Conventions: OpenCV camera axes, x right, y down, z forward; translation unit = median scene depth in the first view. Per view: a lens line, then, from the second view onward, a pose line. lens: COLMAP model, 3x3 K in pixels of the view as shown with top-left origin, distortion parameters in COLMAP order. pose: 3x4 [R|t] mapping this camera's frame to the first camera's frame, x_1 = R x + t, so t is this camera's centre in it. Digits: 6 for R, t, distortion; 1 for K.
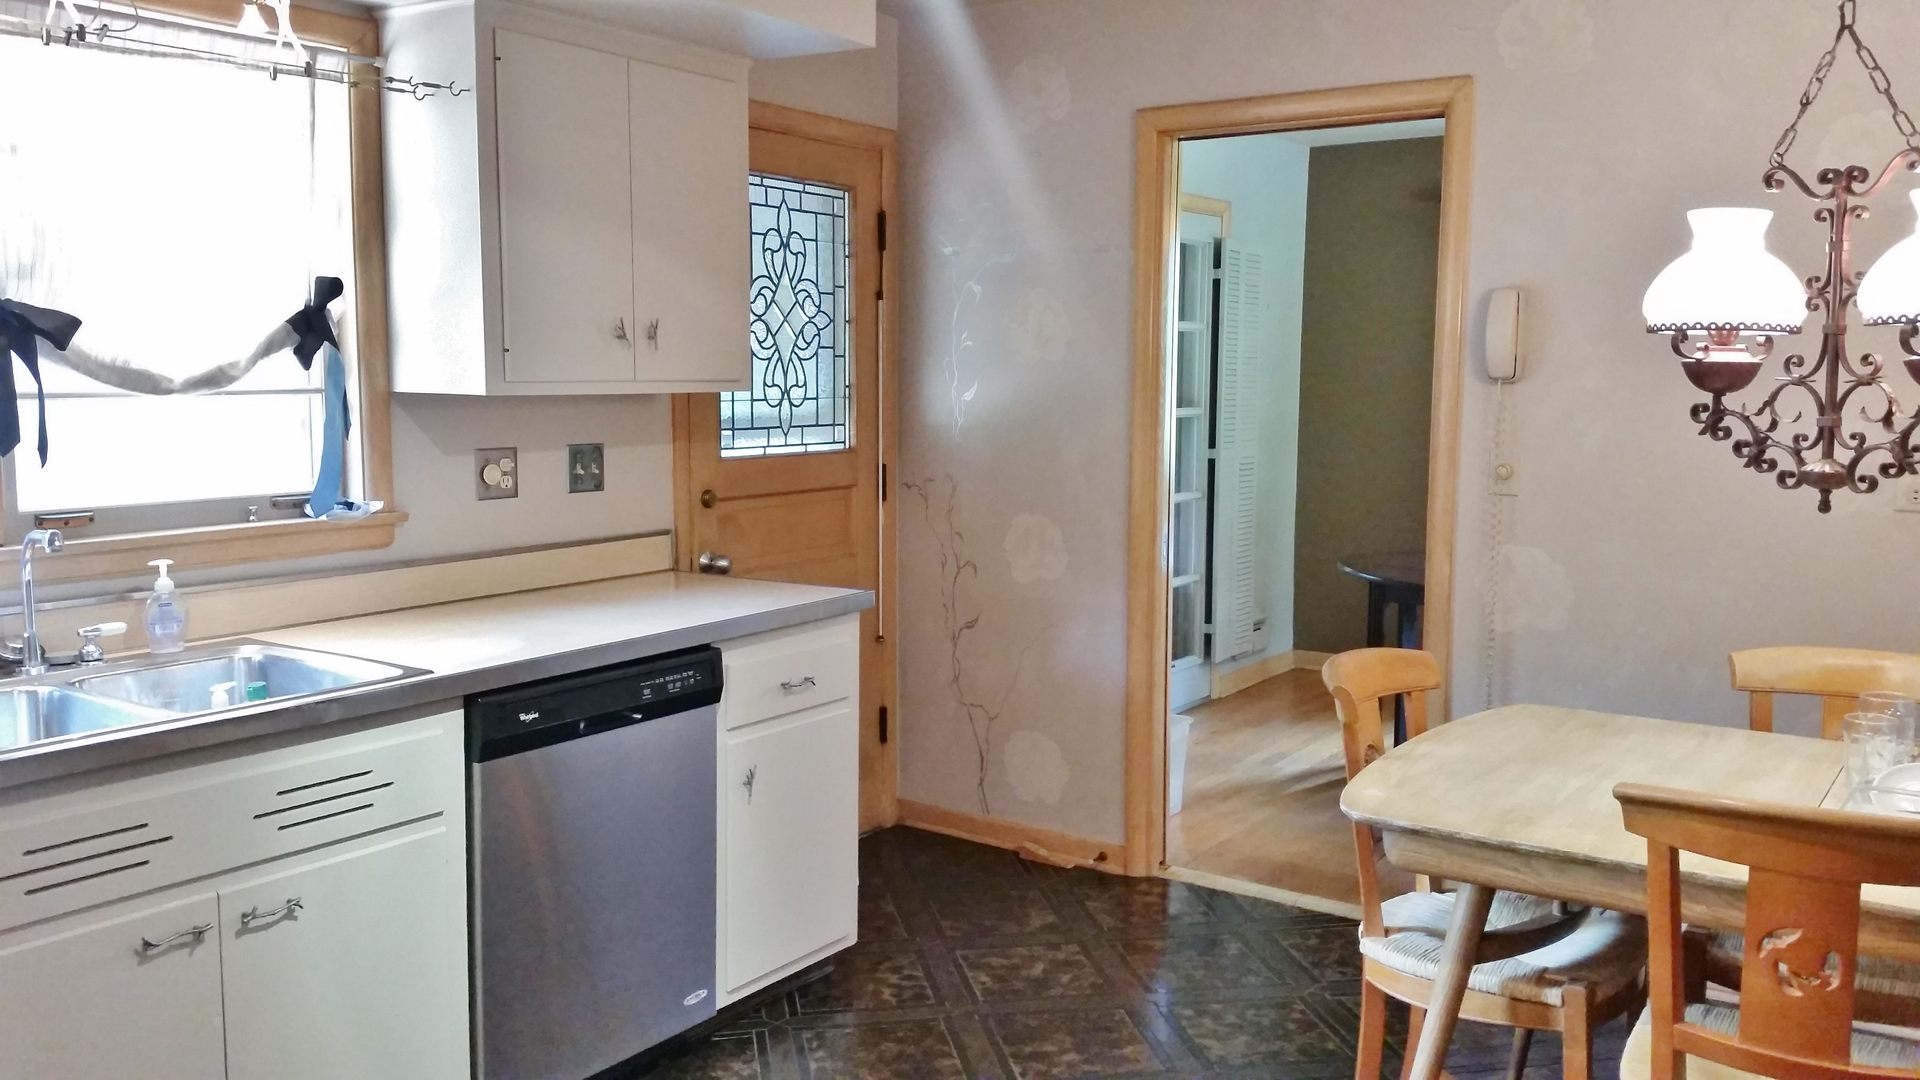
lens RADIAL K [[1564.9, 0, 960.0], [0, 1564.9, 540.0], [0, 0, 1]] dist [0.124715, -0.277600]
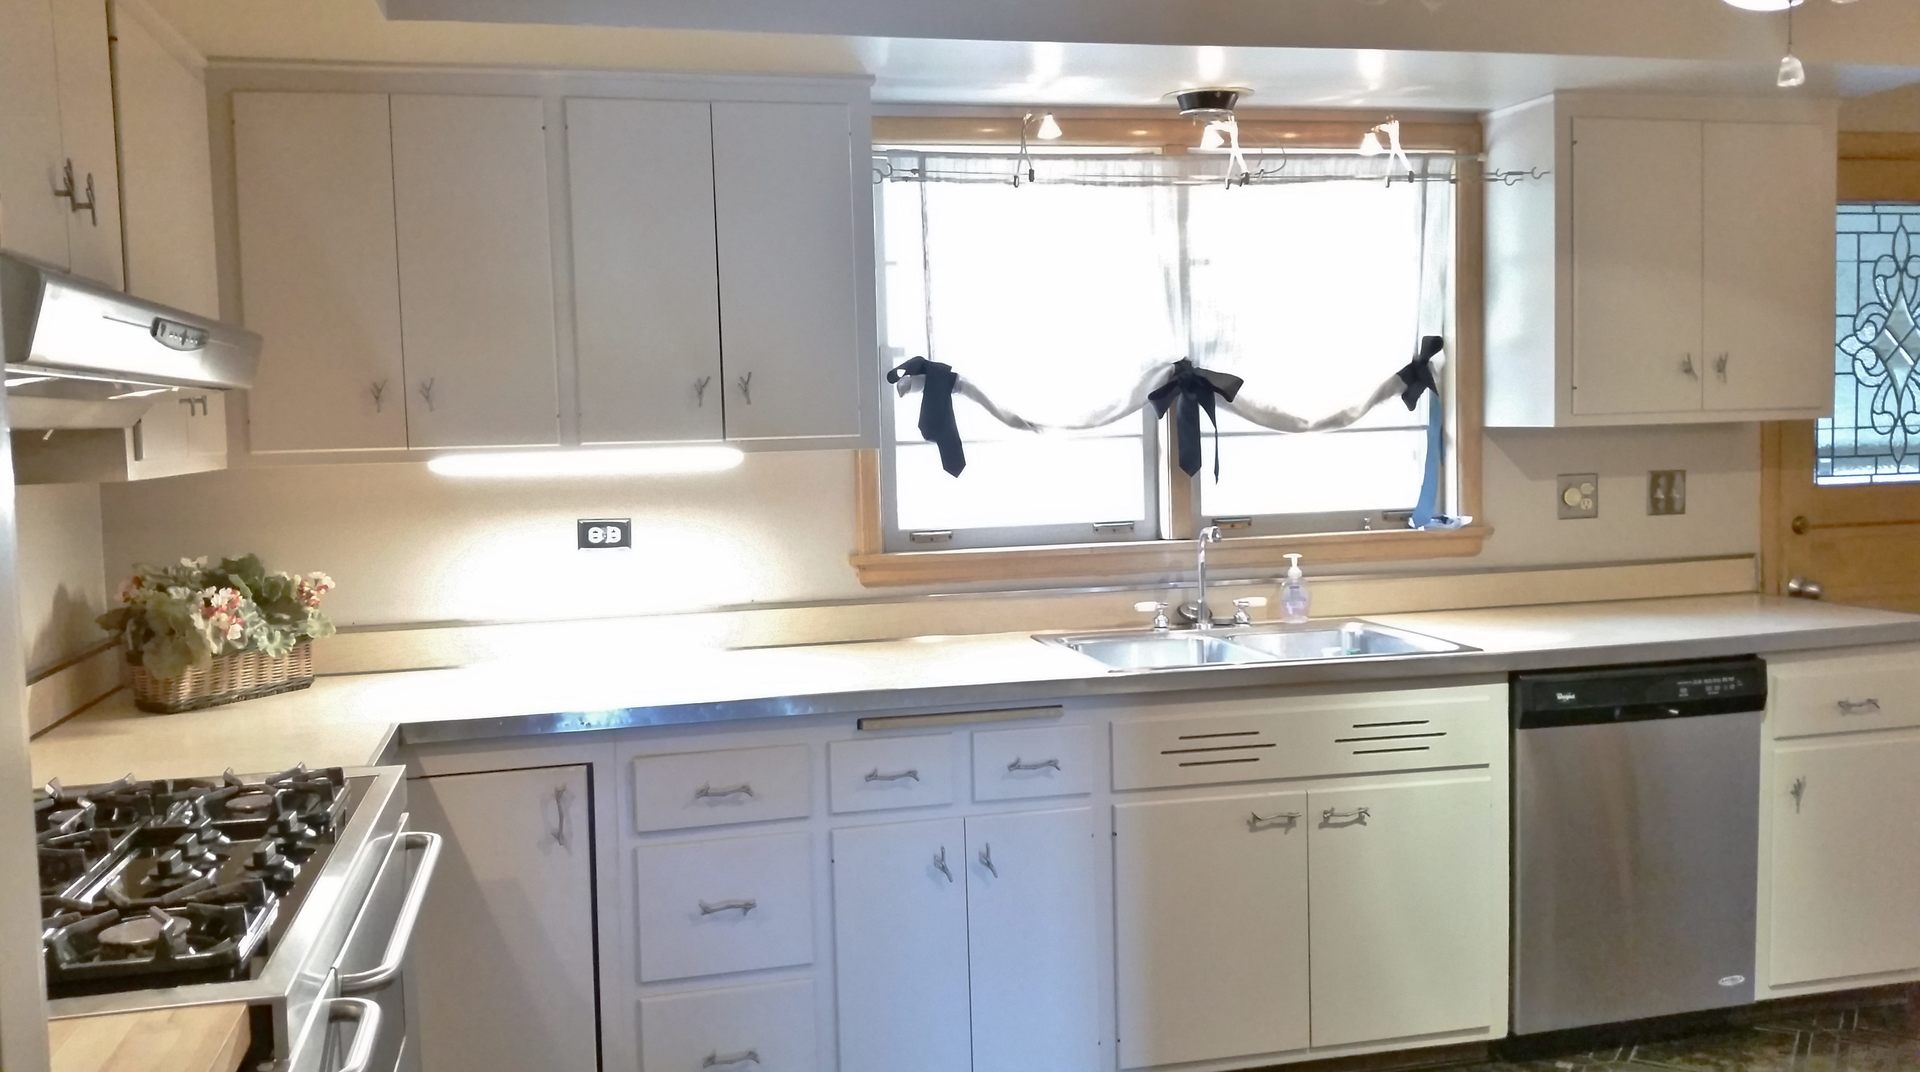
lens RADIAL K [[1666.2, 0, 960.0], [0, 1666.2, 536.0], [0, 0, 1]] dist [-0.091531, 0.002790]
pose [[0.741101, 0.015226, -0.671221, 0.187561], [-0.037014, 0.999149, -0.018202, 0.026609], [0.670372, 0.038334, 0.741034, -0.190638]]
